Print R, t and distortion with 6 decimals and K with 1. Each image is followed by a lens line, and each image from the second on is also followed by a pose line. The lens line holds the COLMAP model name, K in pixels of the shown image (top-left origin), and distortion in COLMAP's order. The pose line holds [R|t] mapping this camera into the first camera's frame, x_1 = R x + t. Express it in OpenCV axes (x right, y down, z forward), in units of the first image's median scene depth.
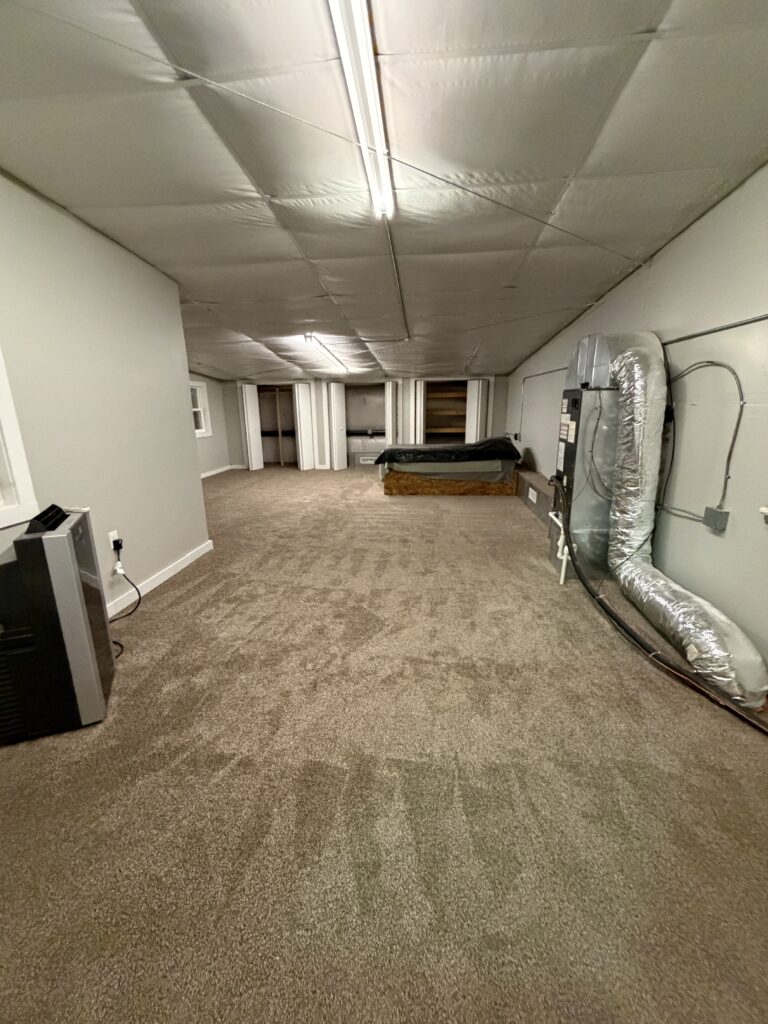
lens RADIAL K [[408.5, 0, 384.0], [0, 408.5, 510.5], [0, 0, 1]] dist [0.001641, 0.000407]
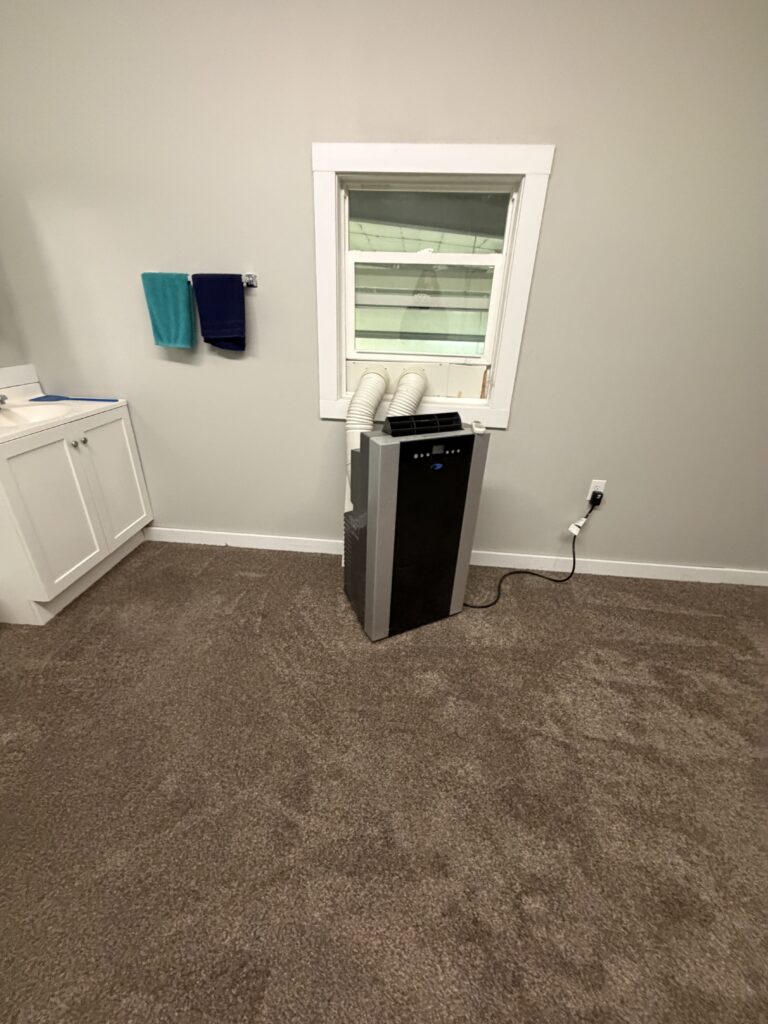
lens RADIAL K [[408.5, 0, 382.1], [0, 408.5, 513.2], [0, 0, 1]] dist [0.001641, 0.000407]
pose [[0.010842, 0.451402, -0.892255, 0.017992], [-0.277006, 0.858742, 0.431081, -0.109063], [0.960807, 0.242486, 0.134352, 0.554392]]
